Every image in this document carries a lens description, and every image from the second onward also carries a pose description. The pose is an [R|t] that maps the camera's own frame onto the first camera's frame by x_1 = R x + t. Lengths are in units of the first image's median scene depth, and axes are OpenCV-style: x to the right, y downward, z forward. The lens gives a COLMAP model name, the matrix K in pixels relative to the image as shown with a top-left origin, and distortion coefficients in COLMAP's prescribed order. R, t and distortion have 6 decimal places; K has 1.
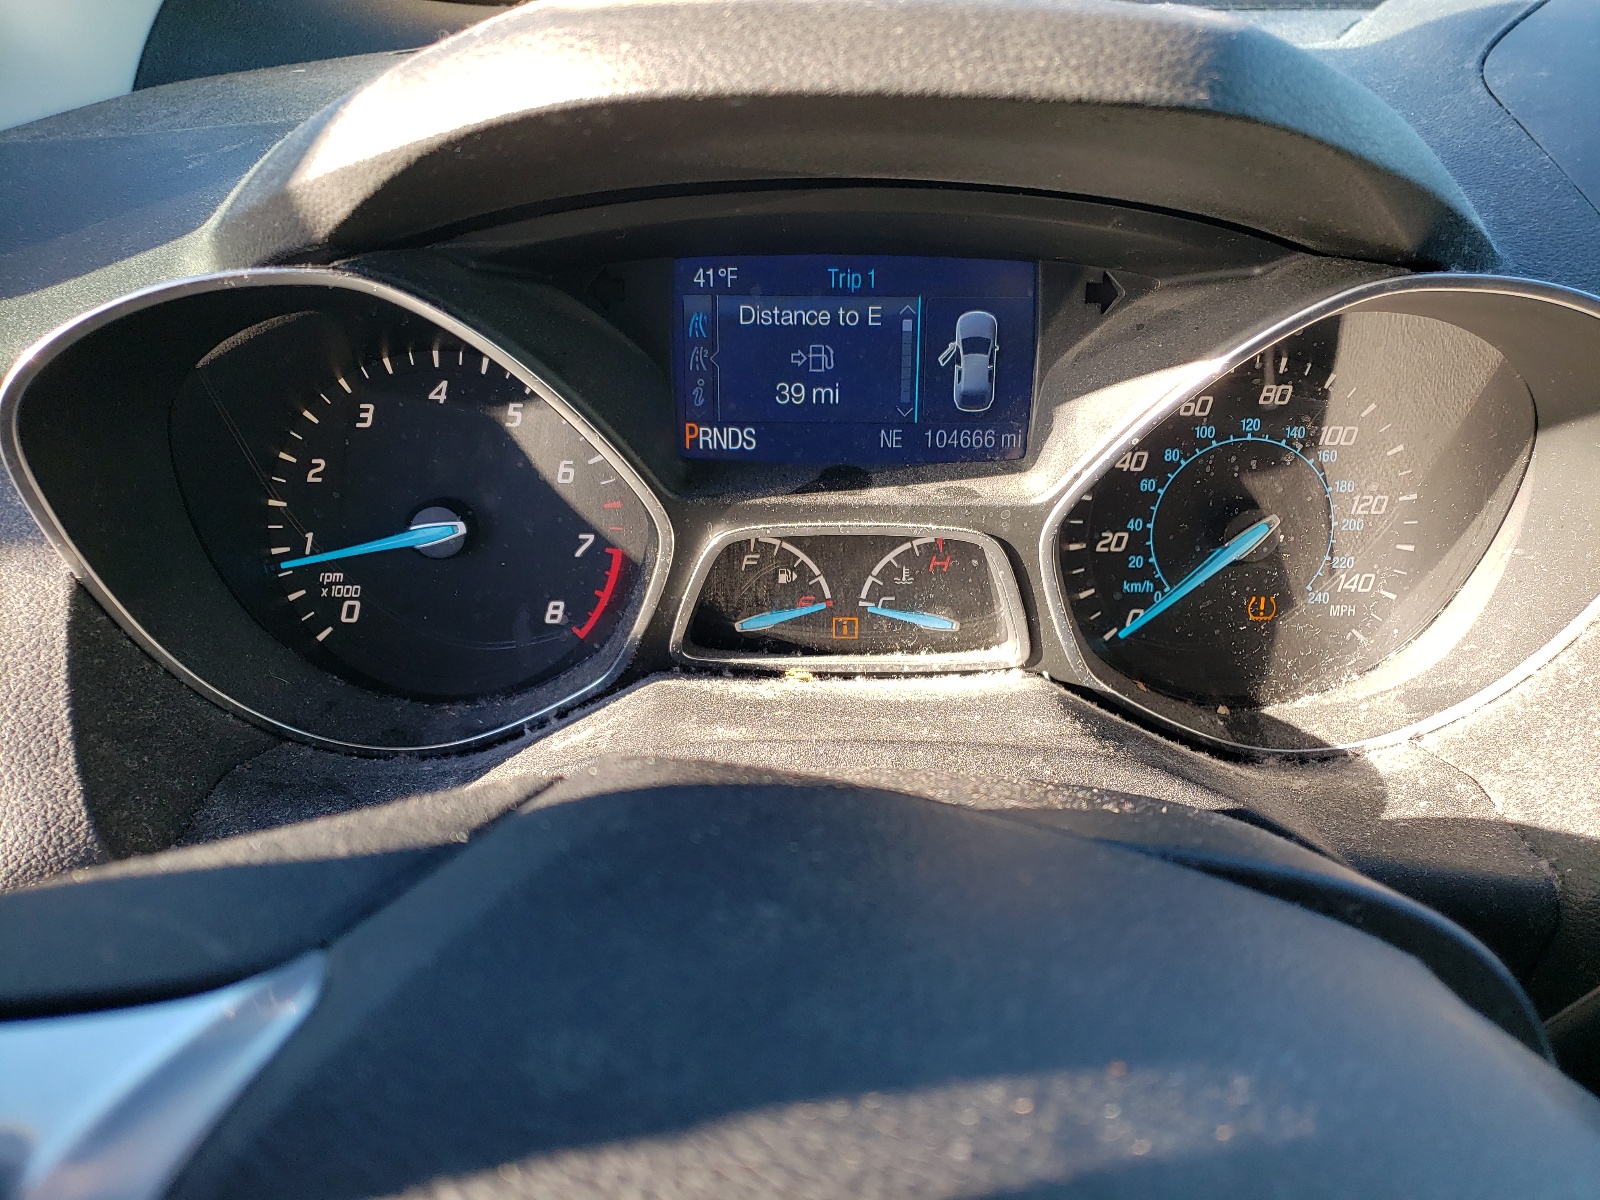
lens RADIAL K [[1213.0, 0, 801.7], [0, 1213.0, 599.9], [0, 0, 1]] dist [-0.002900, -0.001200]
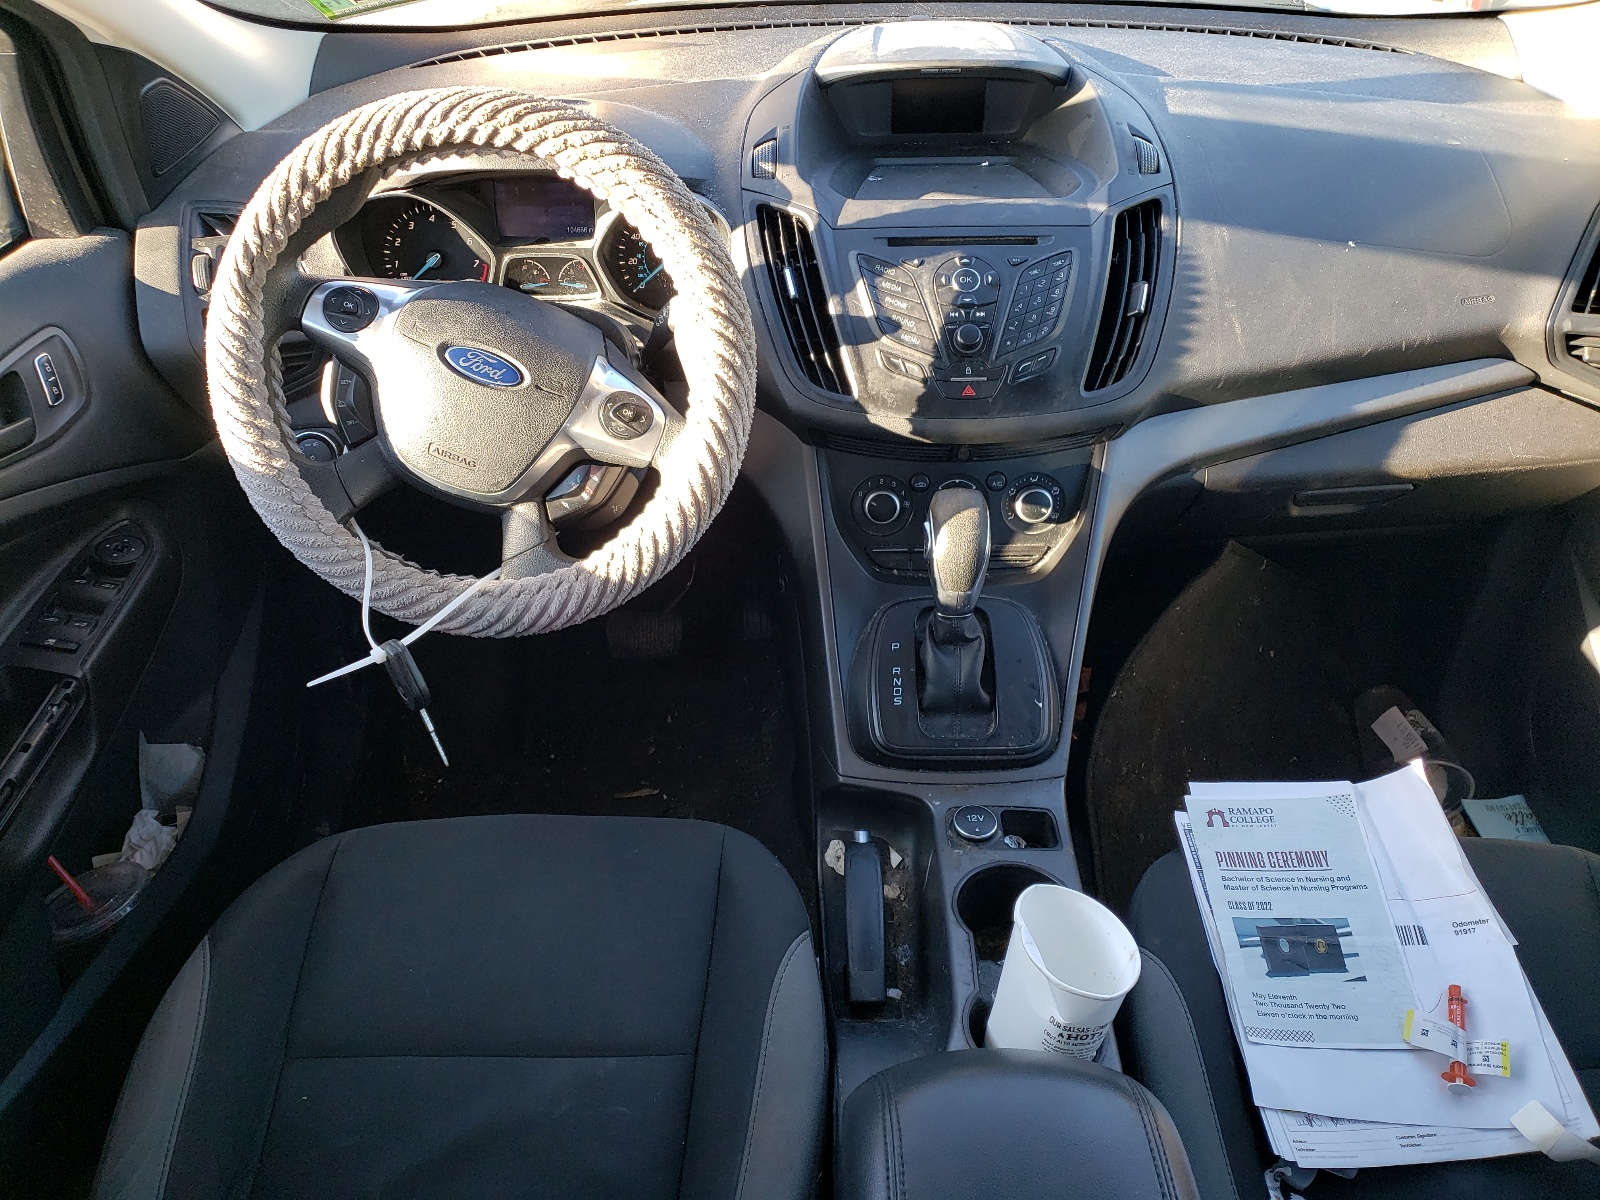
lens RADIAL K [[1213.0, 0, 797.9], [0, 1213.0, 600.3], [0, 0, 1]] dist [-0.002900, -0.001200]
pose [[0.999920, -0.007434, -0.010225, 0.810577], [0.008951, 0.987502, 0.157352, 0.389650], [0.008928, -0.157431, 0.987490, -2.708628]]
